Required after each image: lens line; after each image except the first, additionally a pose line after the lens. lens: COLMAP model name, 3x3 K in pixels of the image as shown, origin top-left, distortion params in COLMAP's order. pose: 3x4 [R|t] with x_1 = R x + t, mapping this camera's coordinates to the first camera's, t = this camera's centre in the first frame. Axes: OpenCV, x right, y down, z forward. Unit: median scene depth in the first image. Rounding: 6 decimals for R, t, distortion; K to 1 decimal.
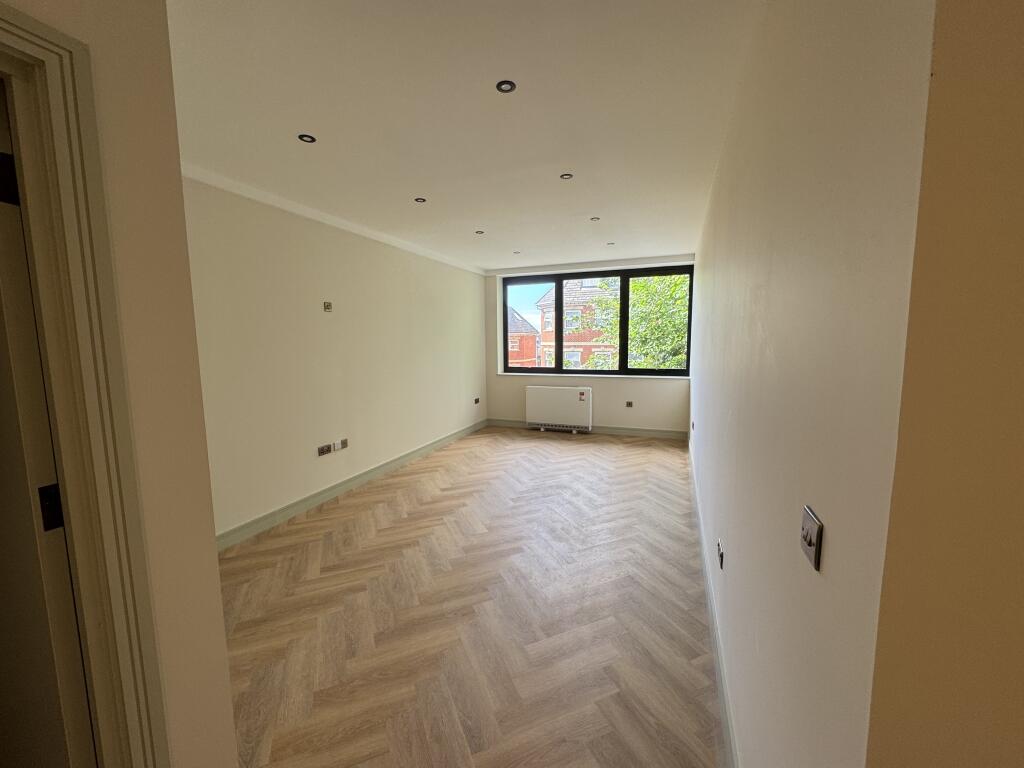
lens RADIAL K [[405.9, 0, 512.0], [0, 405.9, 384.0], [0, 0, 1]] dist [0.000105, 0.000148]
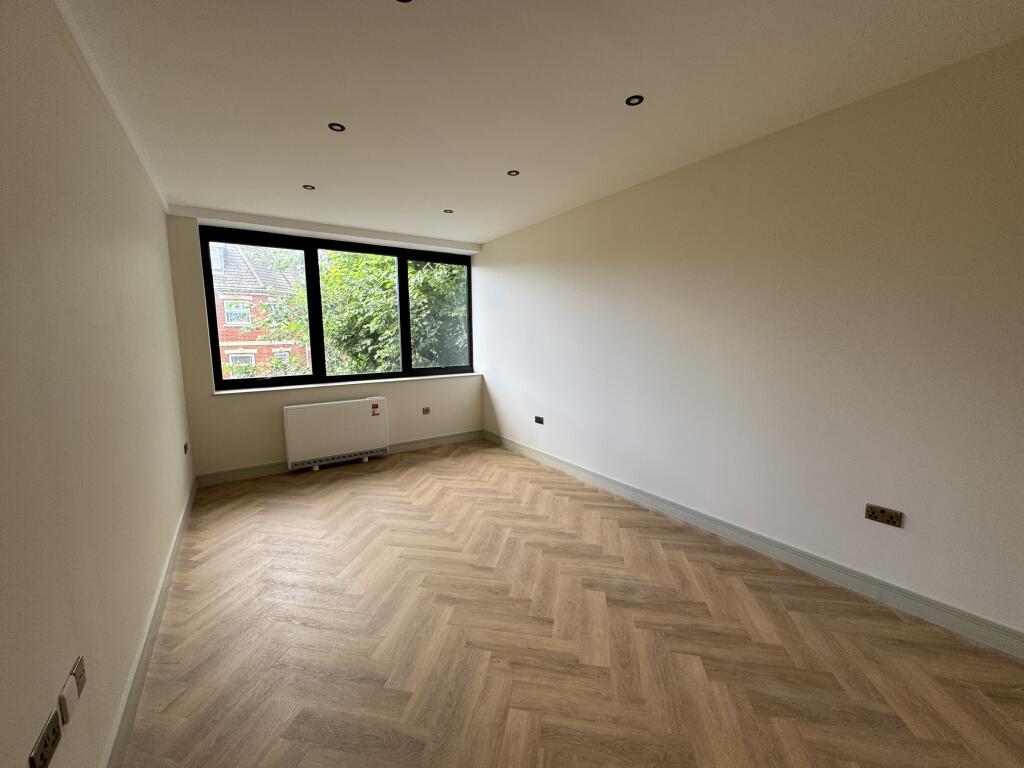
lens RADIAL K [[405.9, 0, 512.0], [0, 405.9, 384.0], [0, 0, 1]] dist [0.000105, 0.000148]
pose [[0.569931, -0.094428, 0.816249, -0.275923], [0.095917, 0.994229, 0.048045, -0.027242], [-0.816075, 0.050910, 0.575699, 0.344155]]
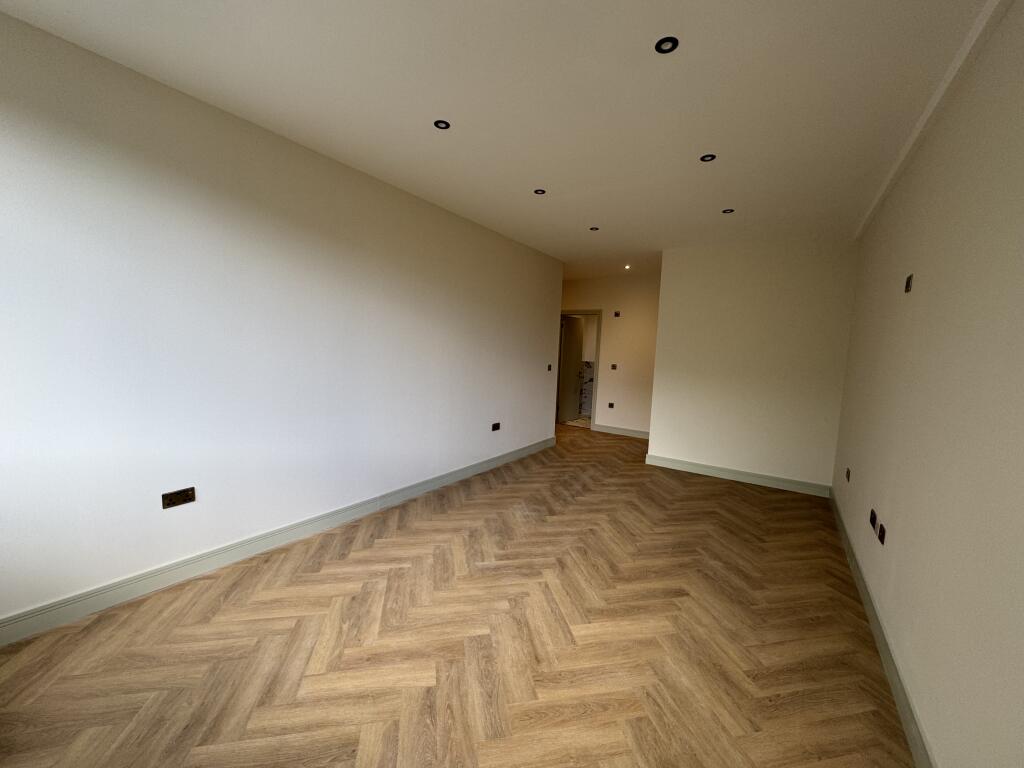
lens RADIAL K [[405.9, 0, 512.0], [0, 405.9, 384.0], [0, 0, 1]] dist [0.000105, 0.000148]
pose [[-0.976493, -0.053590, 0.208783, -0.020648], [-0.012976, 0.981459, 0.191232, -0.090094], [-0.215160, 0.184027, -0.959083, 0.964592]]
